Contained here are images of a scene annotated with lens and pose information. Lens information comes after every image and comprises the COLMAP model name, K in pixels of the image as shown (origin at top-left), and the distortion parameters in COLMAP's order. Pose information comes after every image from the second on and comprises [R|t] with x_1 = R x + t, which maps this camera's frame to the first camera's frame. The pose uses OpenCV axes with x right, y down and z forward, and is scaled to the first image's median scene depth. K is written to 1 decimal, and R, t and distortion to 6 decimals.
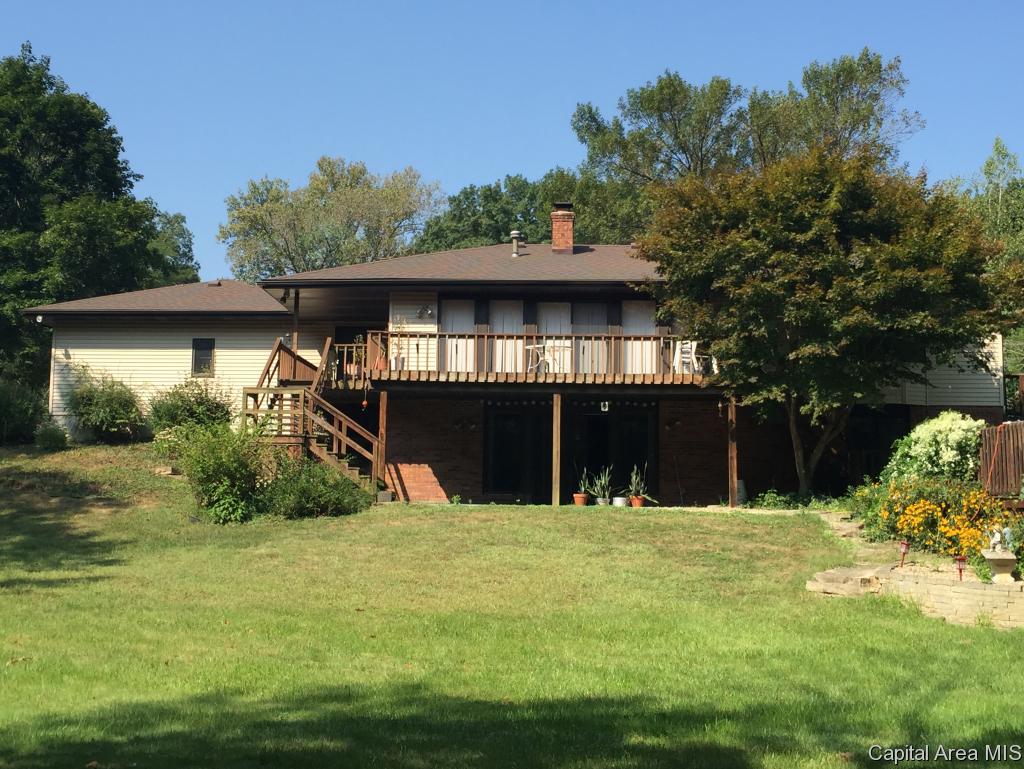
lens RADIAL K [[1329.8, 0, 504.4], [0, 1329.8, 380.7], [0, 0, 1]] dist [0.008241, 0.000000]
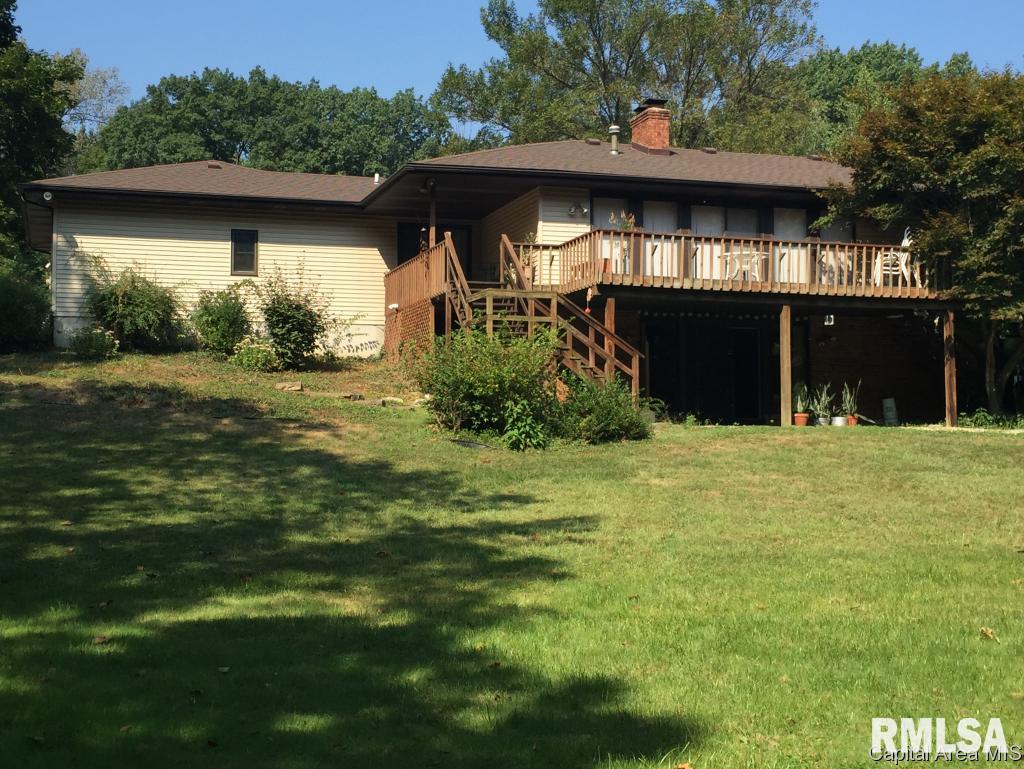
lens RADIAL K [[1329.8, 0, 513.1], [0, 1329.8, 380.8], [0, 0, 1]] dist [0.008241, 0.000000]
pose [[0.942787, 0.005135, 0.333356, -0.471321], [-0.026142, 0.997941, 0.058561, 0.013687], [-0.332369, -0.063925, 0.940980, 0.199141]]
